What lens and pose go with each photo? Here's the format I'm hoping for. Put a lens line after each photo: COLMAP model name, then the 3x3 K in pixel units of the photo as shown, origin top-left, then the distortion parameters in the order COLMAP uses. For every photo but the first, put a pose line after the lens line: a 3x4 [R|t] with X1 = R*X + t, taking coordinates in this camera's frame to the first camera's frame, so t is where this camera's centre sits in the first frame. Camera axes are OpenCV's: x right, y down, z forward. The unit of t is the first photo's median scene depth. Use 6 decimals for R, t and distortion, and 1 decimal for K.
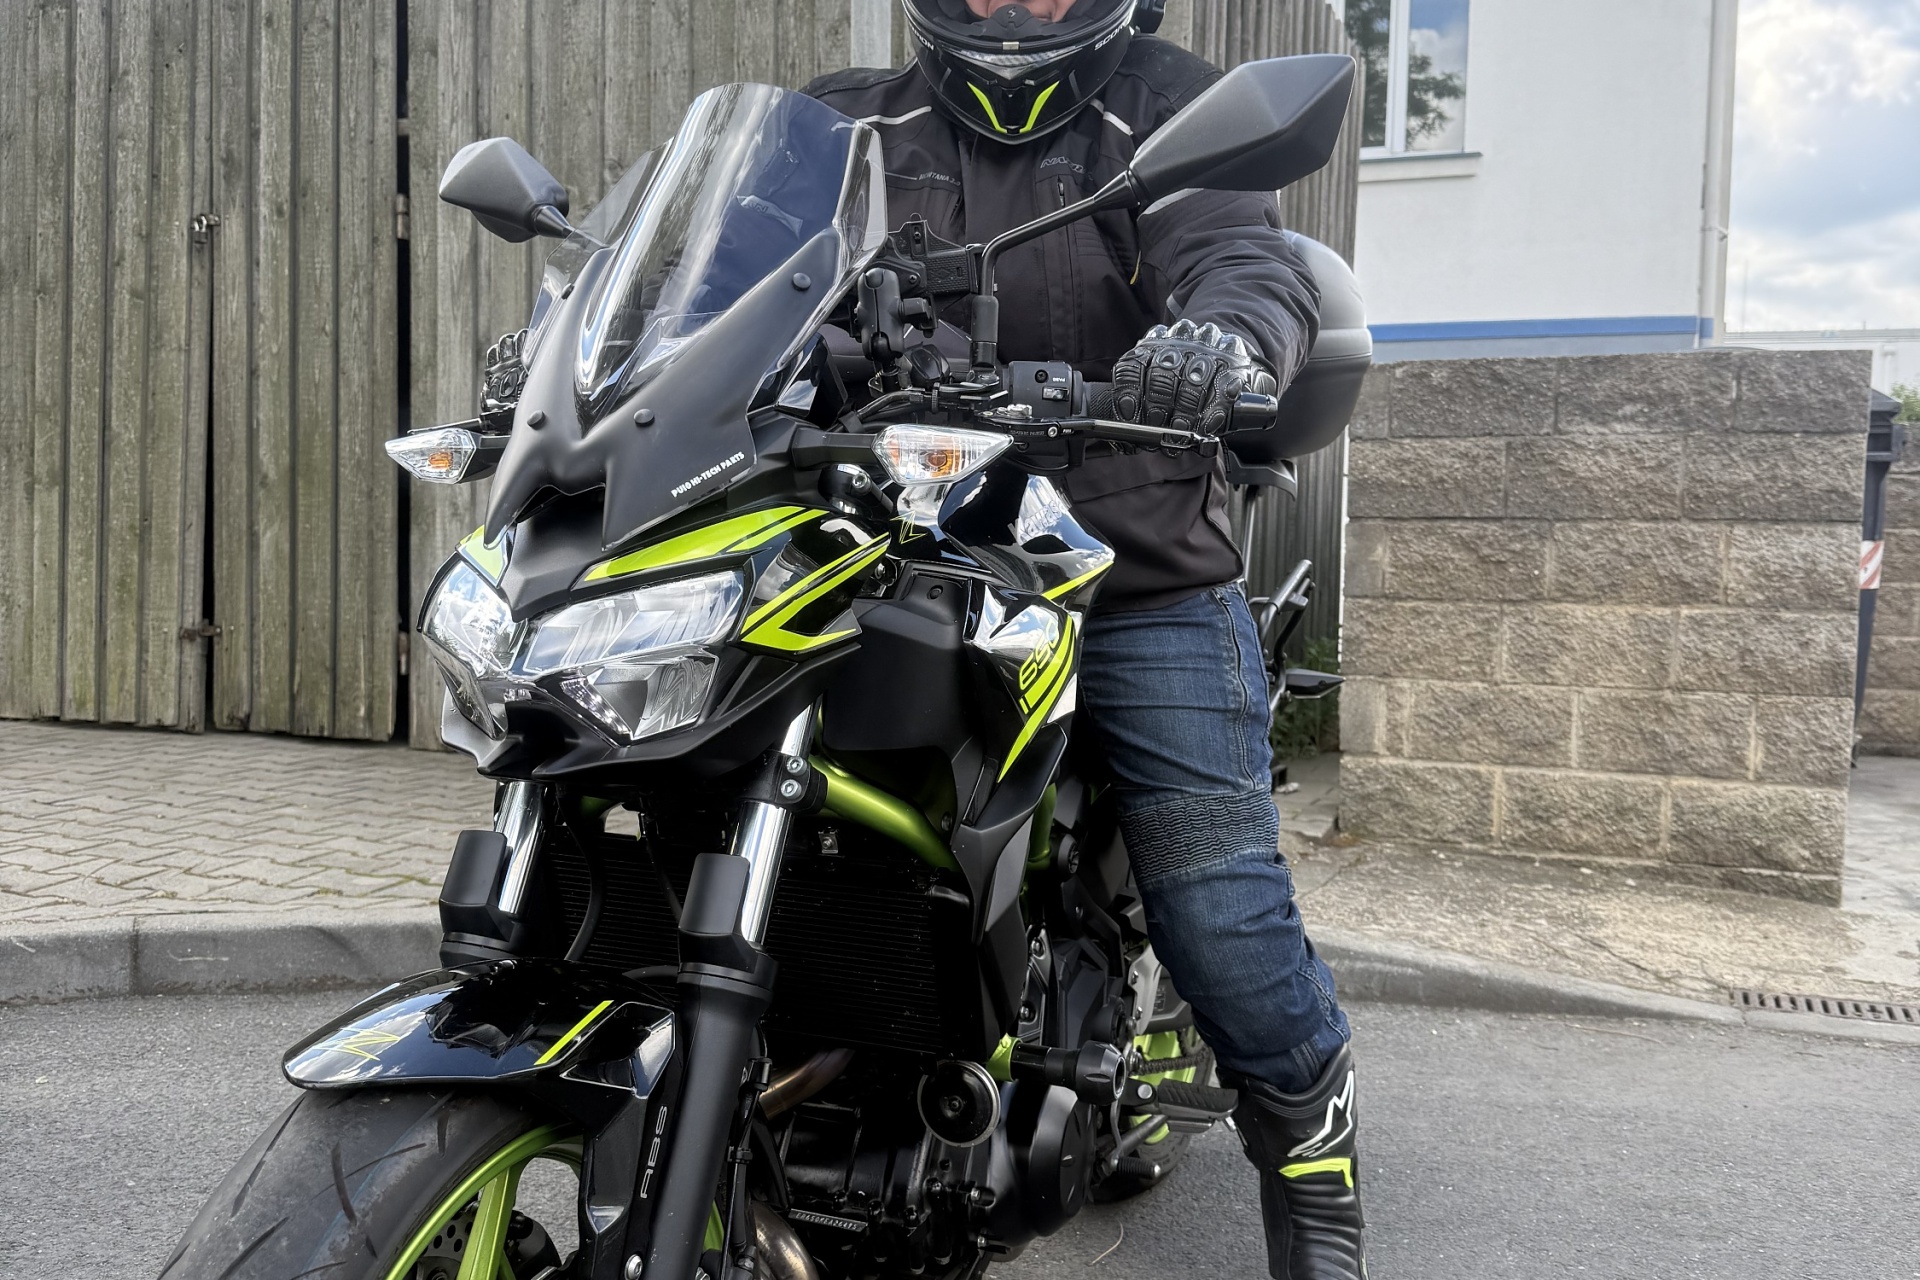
lens RADIAL K [[1699.0, 0, 960.5], [0, 1699.0, 677.7], [0, 0, 1]] dist [0.125546, -0.179990]
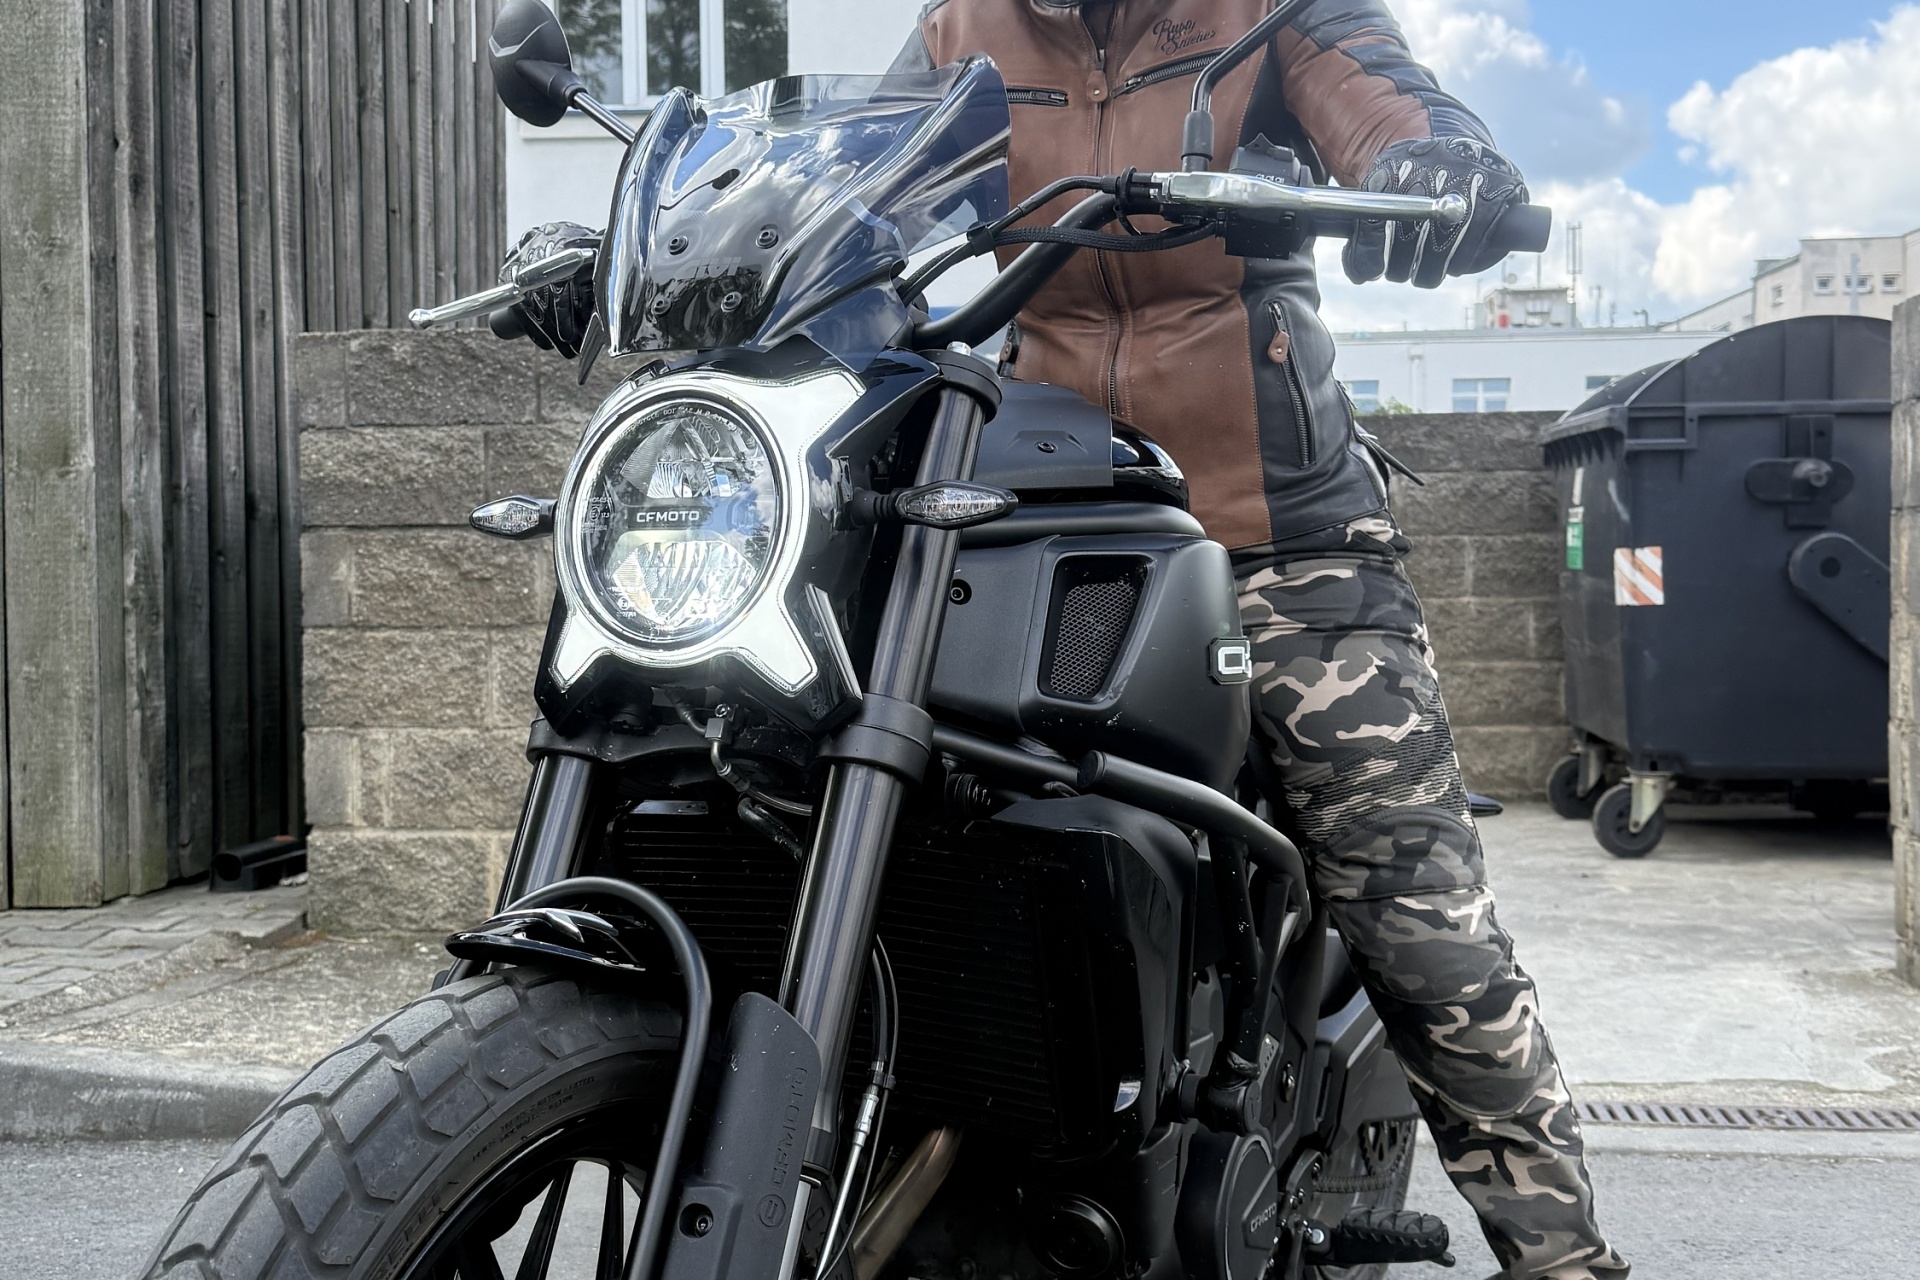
lens RADIAL K [[2182.9, 0, 980.1], [0, 2182.9, 640.6], [0, 0, 1]] dist [0.077458, 0.000000]
pose [[0.964477, -0.029345, 0.262532, 0.264992], [0.044062, 0.997759, -0.050346, 0.023773], [-0.260467, 0.060125, 0.963609, -0.054614]]
